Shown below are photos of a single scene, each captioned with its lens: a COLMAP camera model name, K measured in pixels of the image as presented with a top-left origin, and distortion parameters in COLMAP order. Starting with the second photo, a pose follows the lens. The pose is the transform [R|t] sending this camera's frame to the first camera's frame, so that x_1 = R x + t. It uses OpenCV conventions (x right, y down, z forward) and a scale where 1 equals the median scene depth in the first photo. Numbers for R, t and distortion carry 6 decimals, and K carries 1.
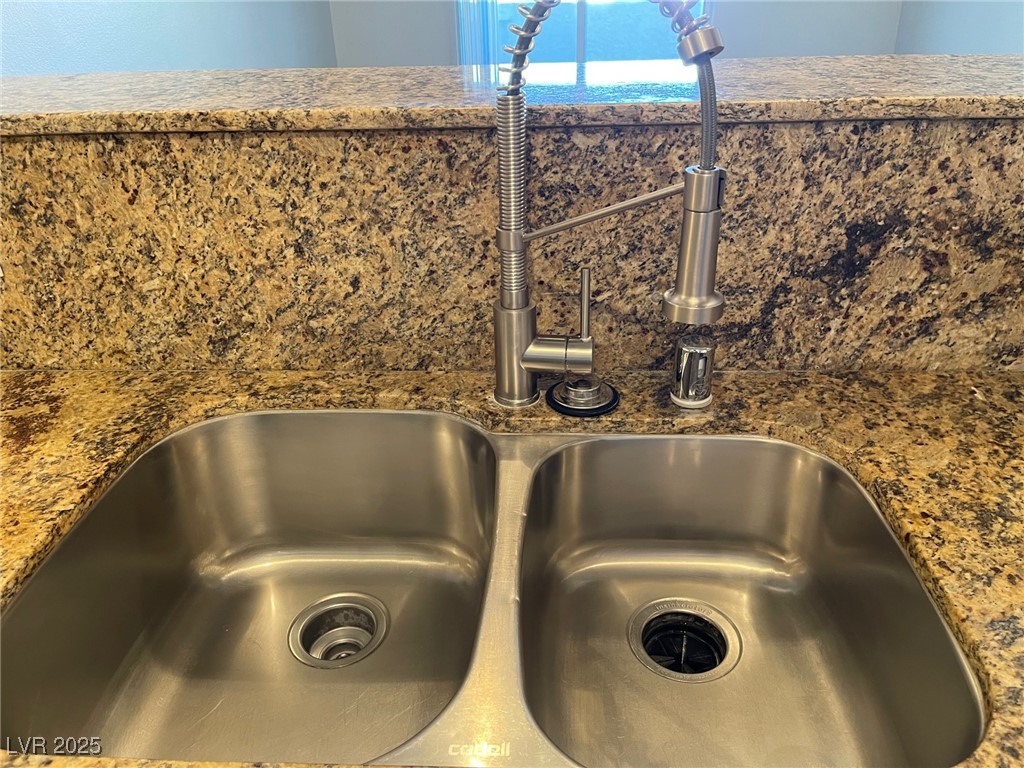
lens RADIAL K [[765.6, 0, 508.0], [0, 765.6, 377.6], [0, 0, 1]] dist [0.060594, -0.078607]
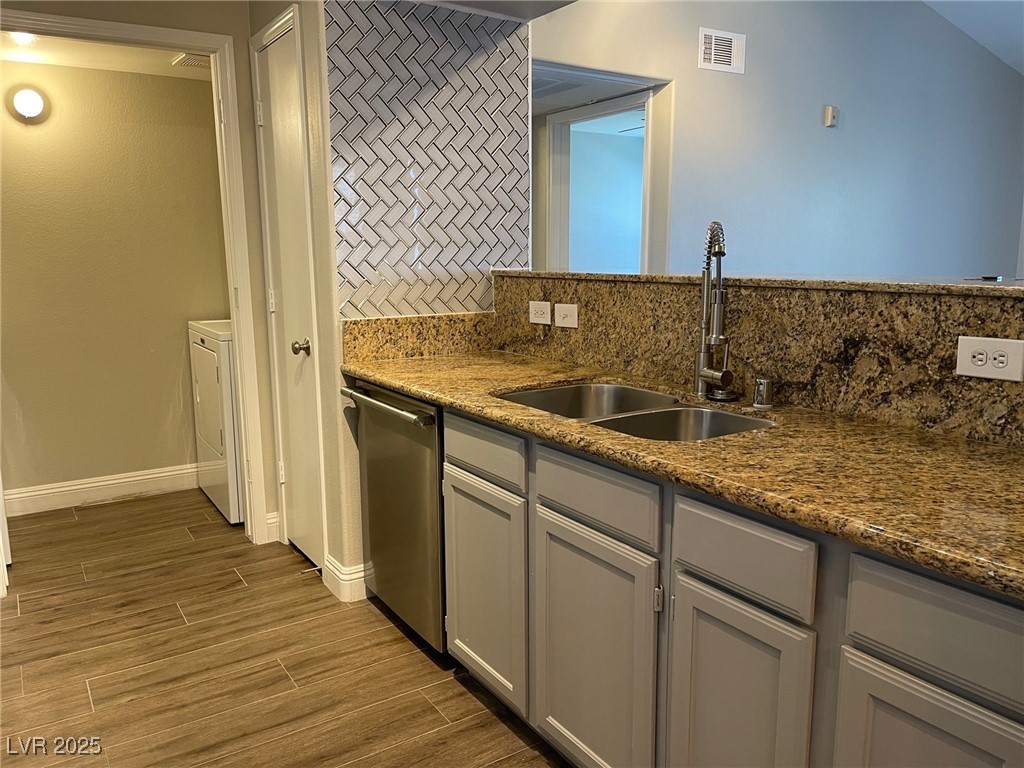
lens RADIAL K [[765.6, 0, 515.4], [0, 765.6, 378.4], [0, 0, 1]] dist [0.060594, -0.078607]
pose [[0.607692, 0.156226, -0.778655, 1.527627], [-0.375523, 0.920452, -0.108397, 0.460639], [0.699781, 0.358275, 0.618018, -0.879161]]
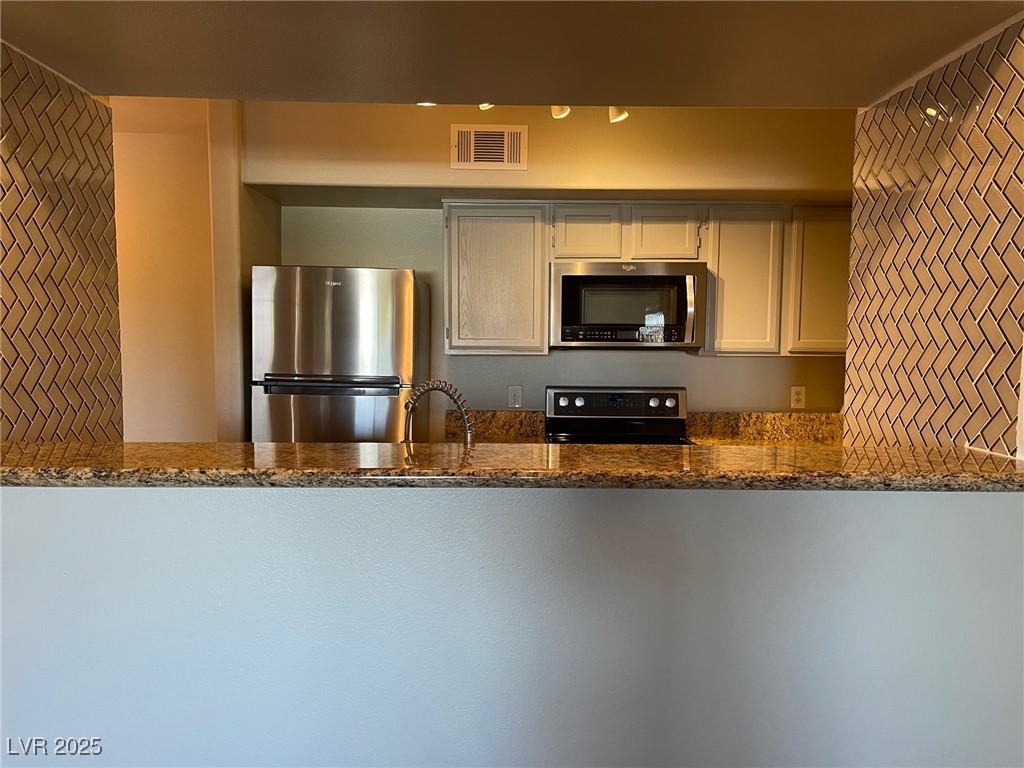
lens RADIAL K [[765.6, 0, 519.9], [0, 765.6, 387.8], [0, 0, 1]] dist [0.060594, -0.078607]
pose [[-0.996190, 0.025848, -0.083287, 0.038218], [-0.021385, 0.853493, 0.520665, -1.527386], [0.084543, 0.520463, -0.849689, 2.594376]]
